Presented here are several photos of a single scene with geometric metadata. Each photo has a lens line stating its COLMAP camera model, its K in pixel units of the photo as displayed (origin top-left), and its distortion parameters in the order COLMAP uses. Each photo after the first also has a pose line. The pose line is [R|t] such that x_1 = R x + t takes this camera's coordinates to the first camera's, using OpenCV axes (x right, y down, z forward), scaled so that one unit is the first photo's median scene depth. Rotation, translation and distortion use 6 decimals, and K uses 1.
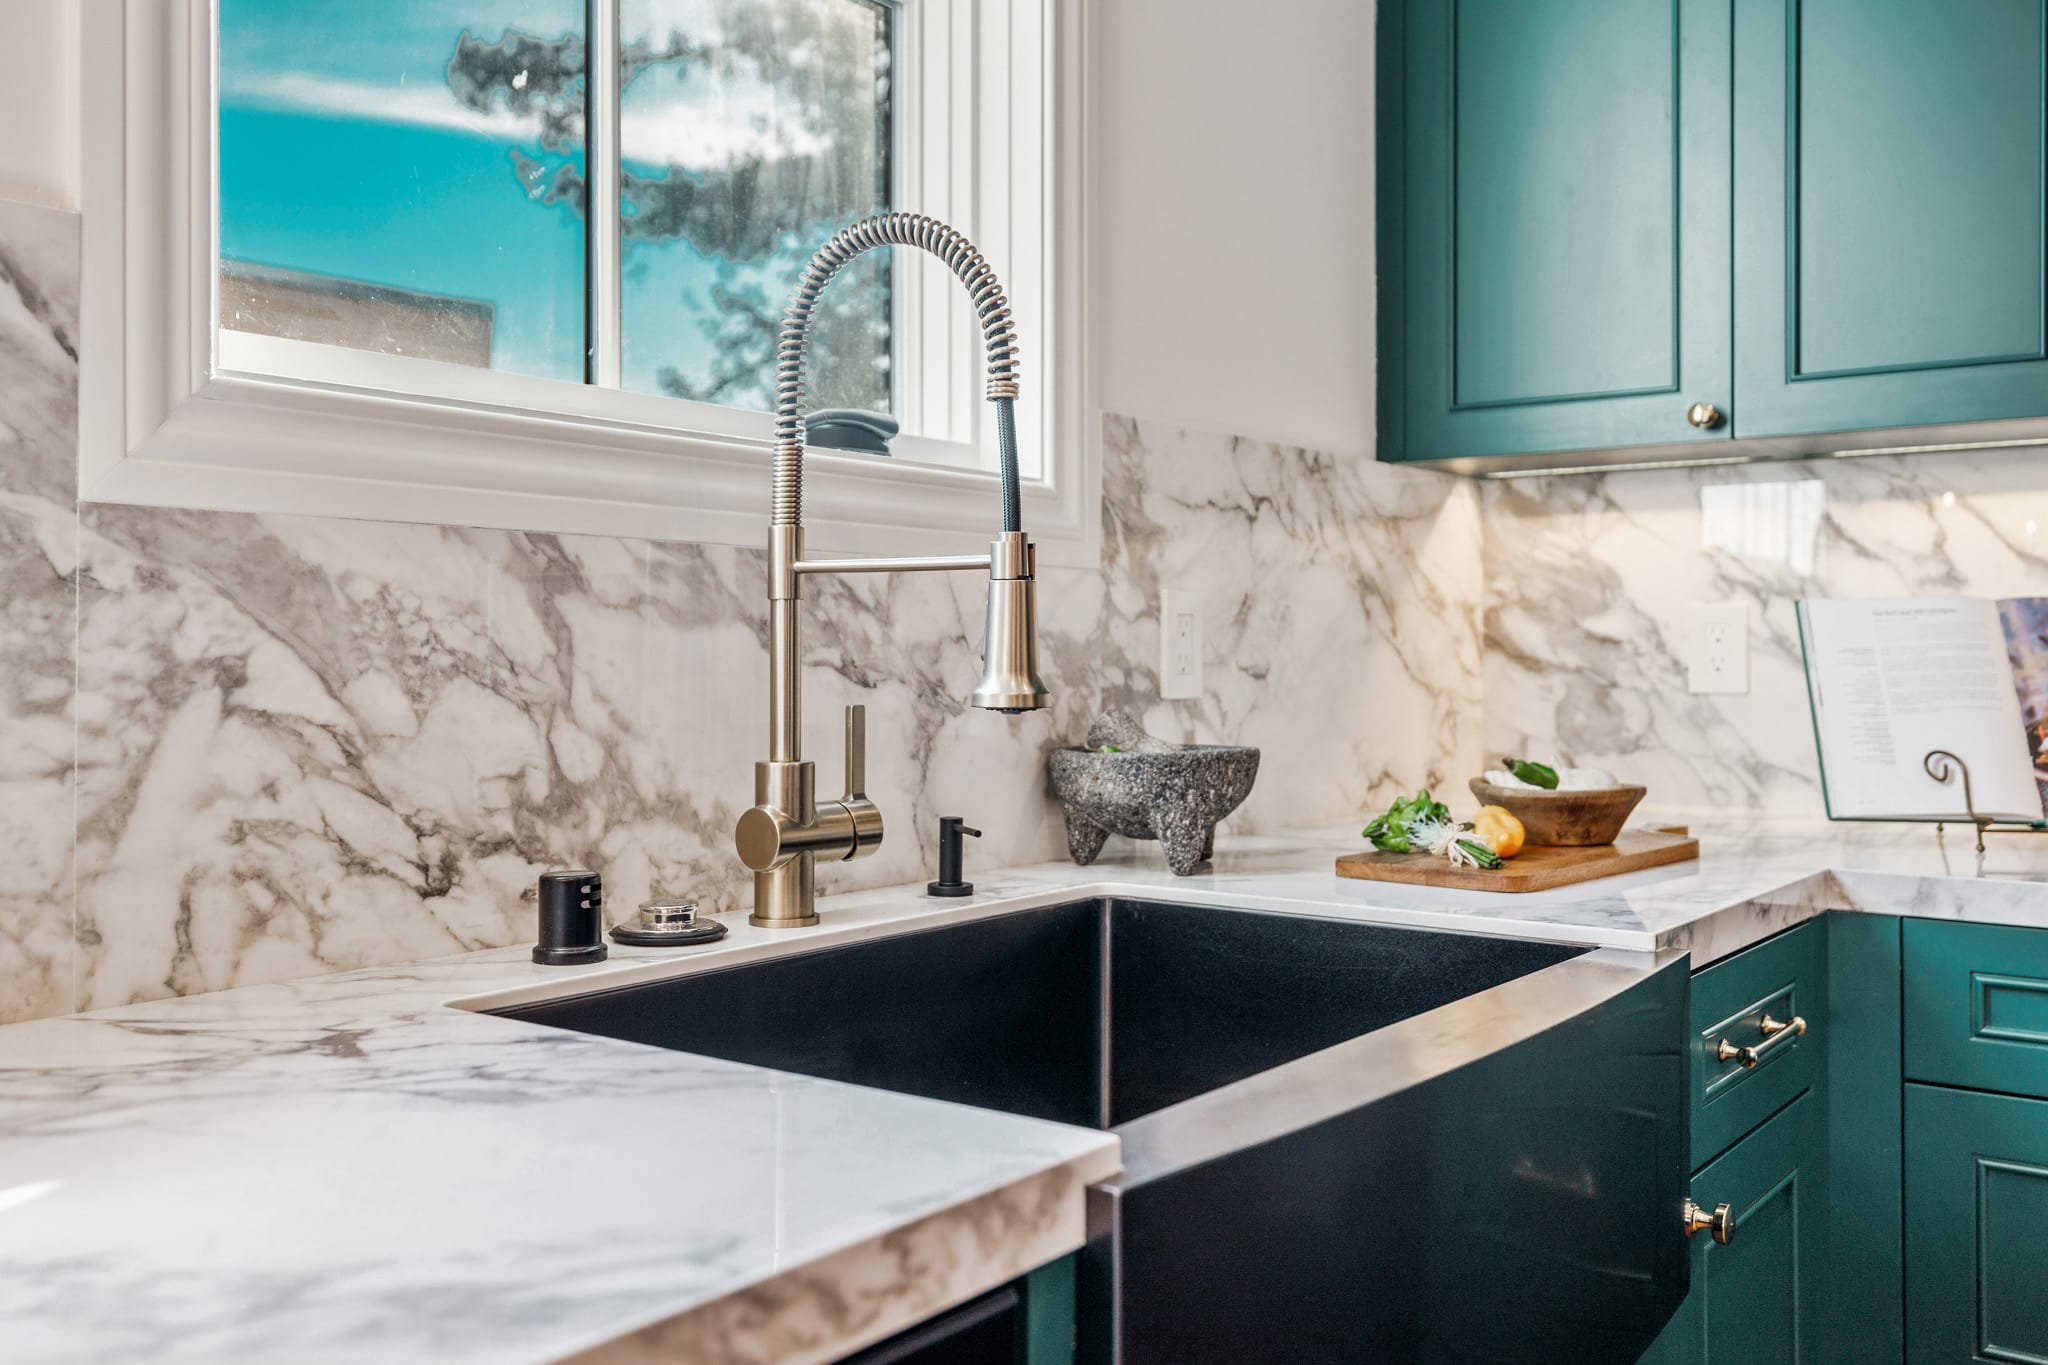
lens RADIAL K [[1818.4, 0, 1006.7], [0, 1818.4, 629.8], [0, 0, 1]] dist [0.008578, 0.015298]
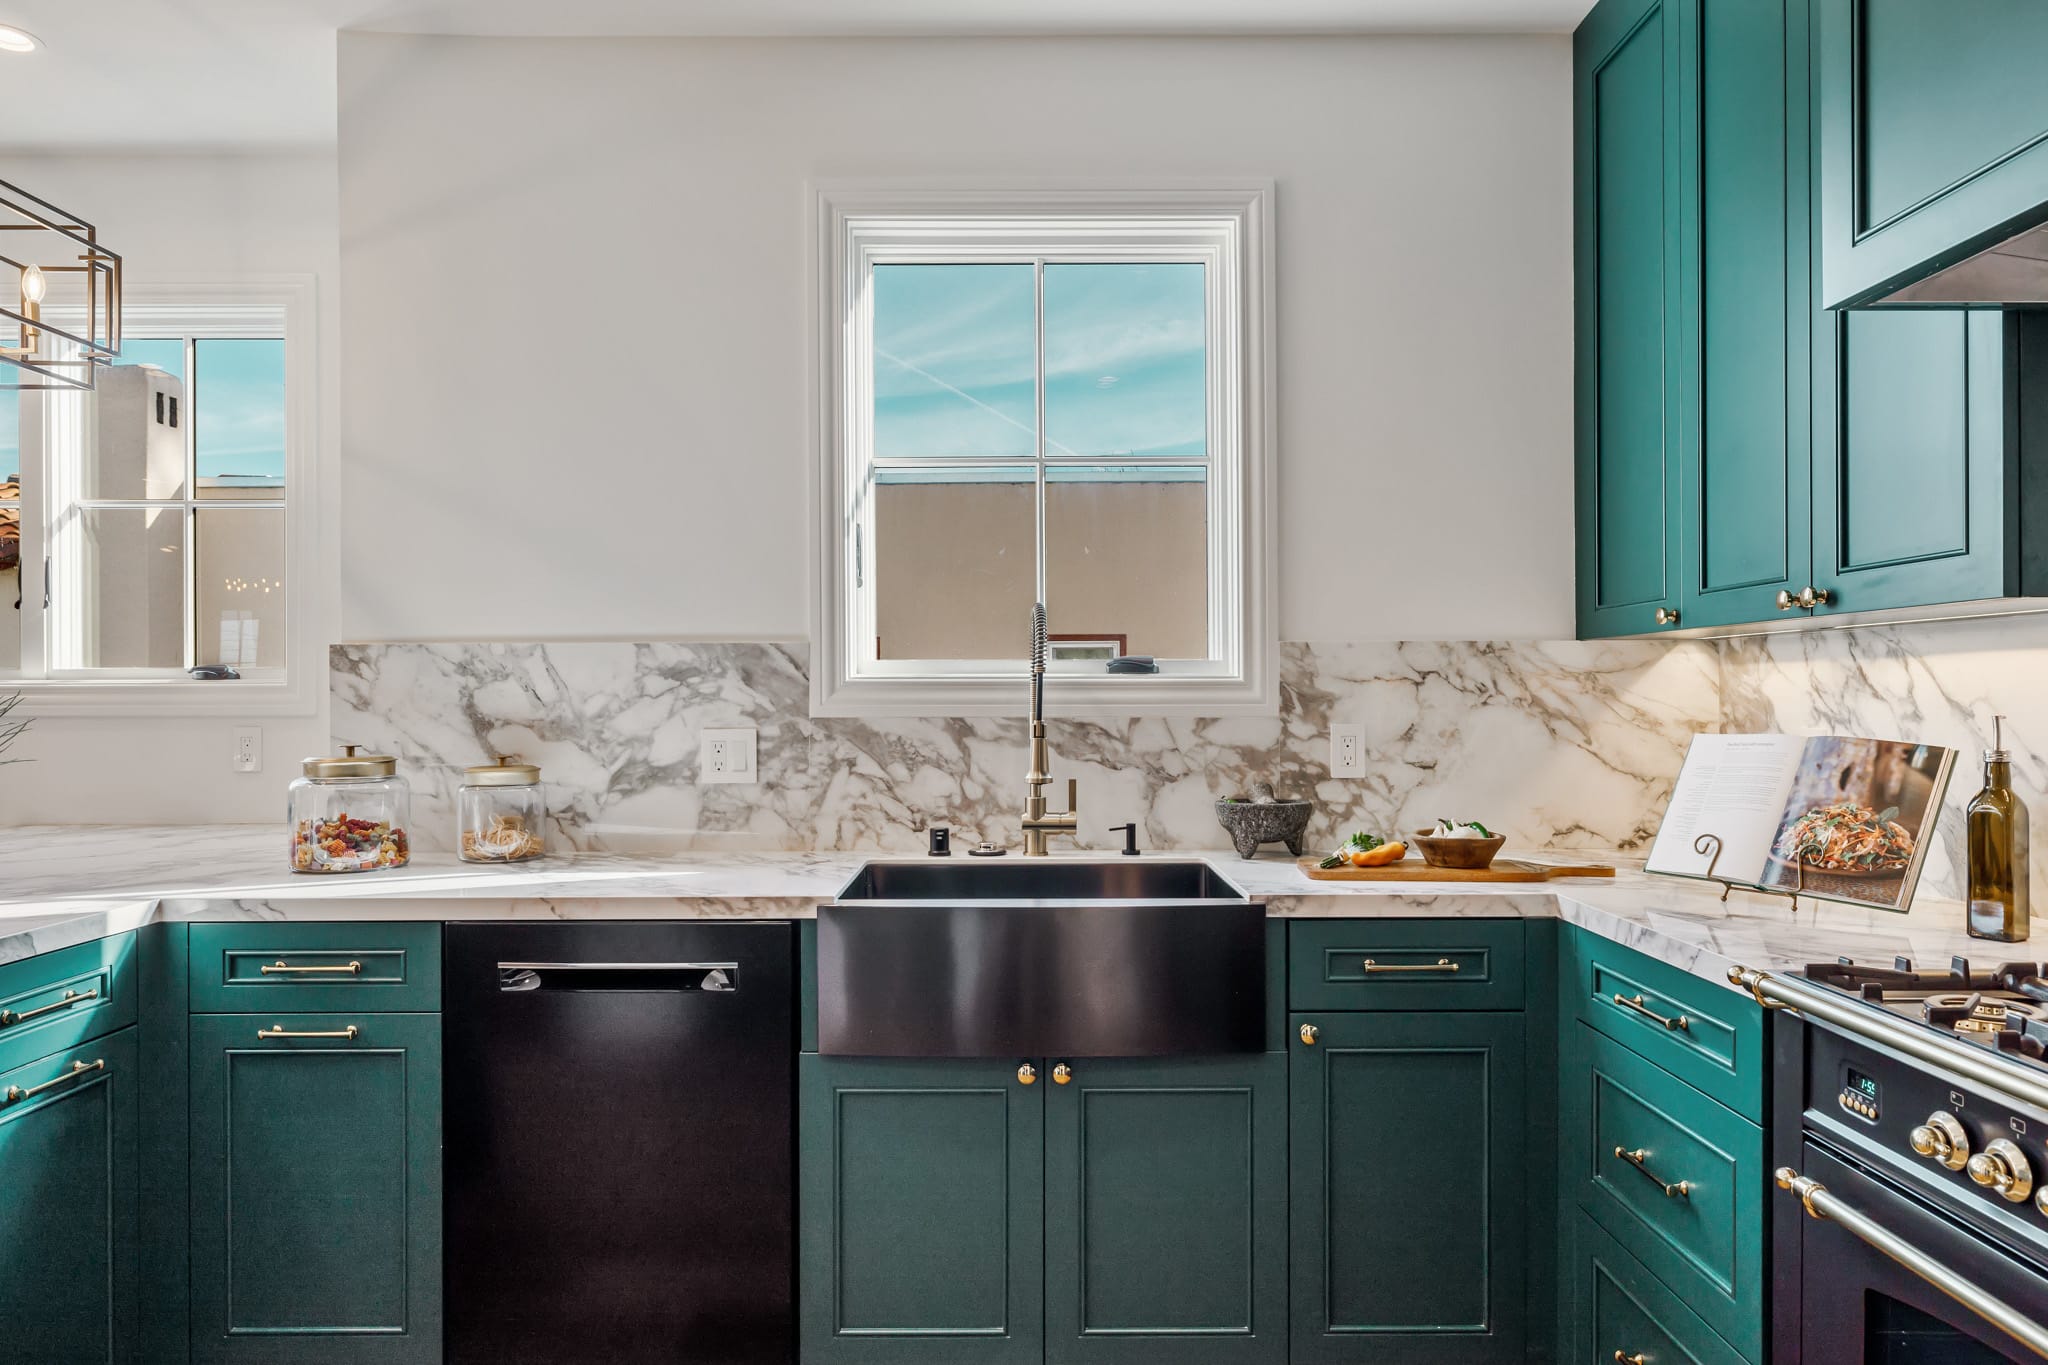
lens RADIAL K [[1273.4, 0, 990.9], [0, 1273.4, 679.5], [0, 0, 1]] dist [0.000978, 0.000528]
pose [[0.590382, -0.013733, -0.807007, 1.186860], [0.015571, 0.999863, -0.005624, -0.081975], [0.806974, -0.009246, 0.590514, -0.172885]]
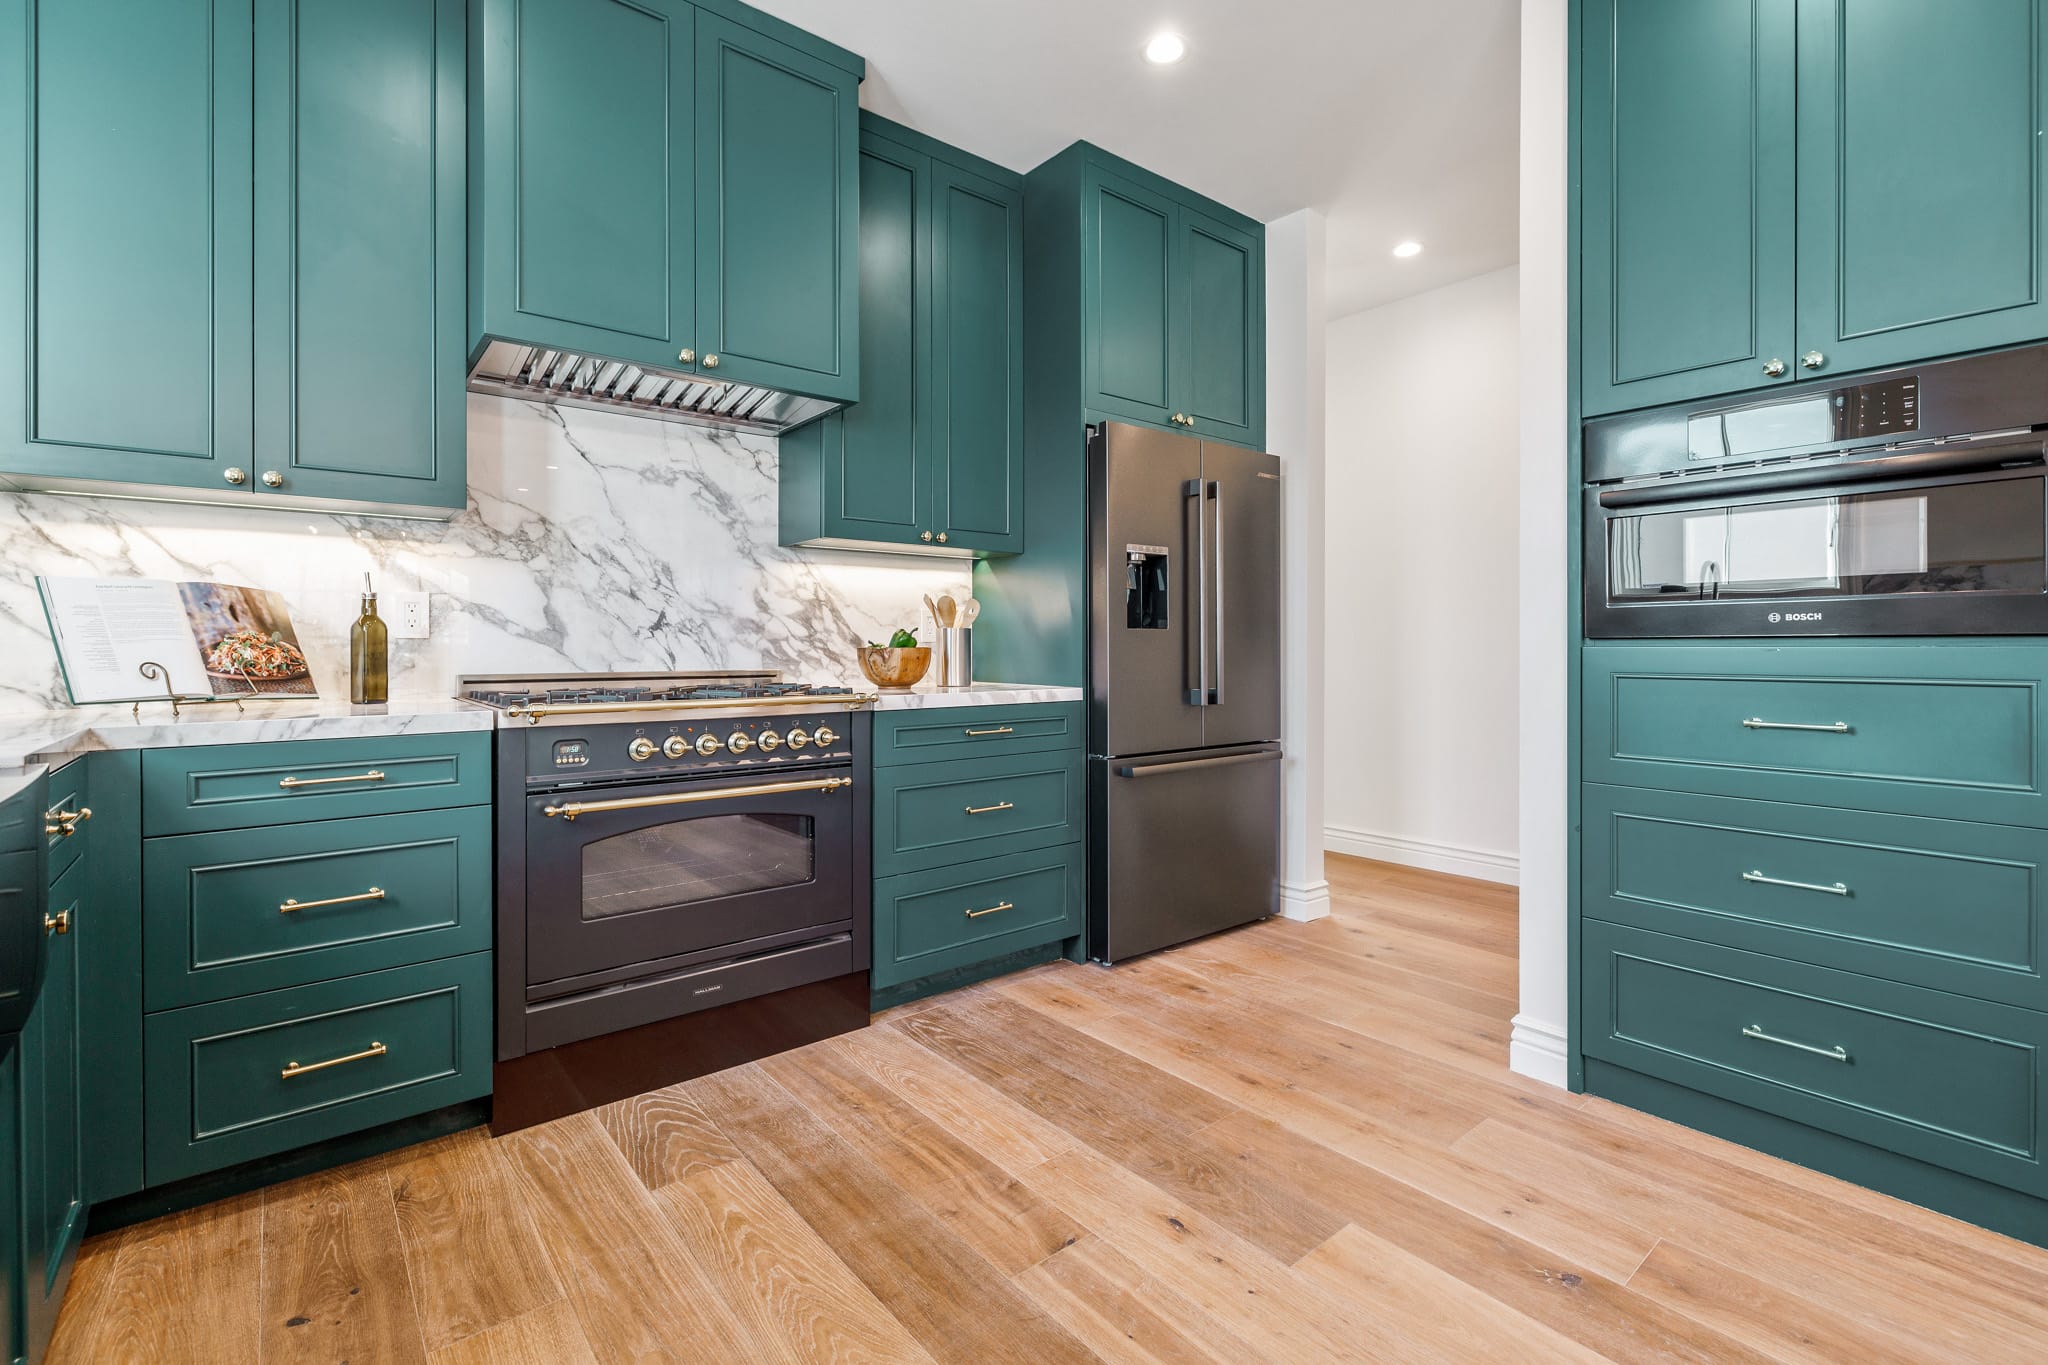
lens RADIAL K [[907.9, 0, 1037.0], [0, 907.9, 646.8], [0, 0, 1]] dist [-0.000393, -0.000596]
pose [[0.220291, -0.004582, 0.975424, -0.204087], [-0.008414, 0.999943, 0.006597, 0.042645], [-0.975398, -0.009661, 0.220239, -0.075685]]
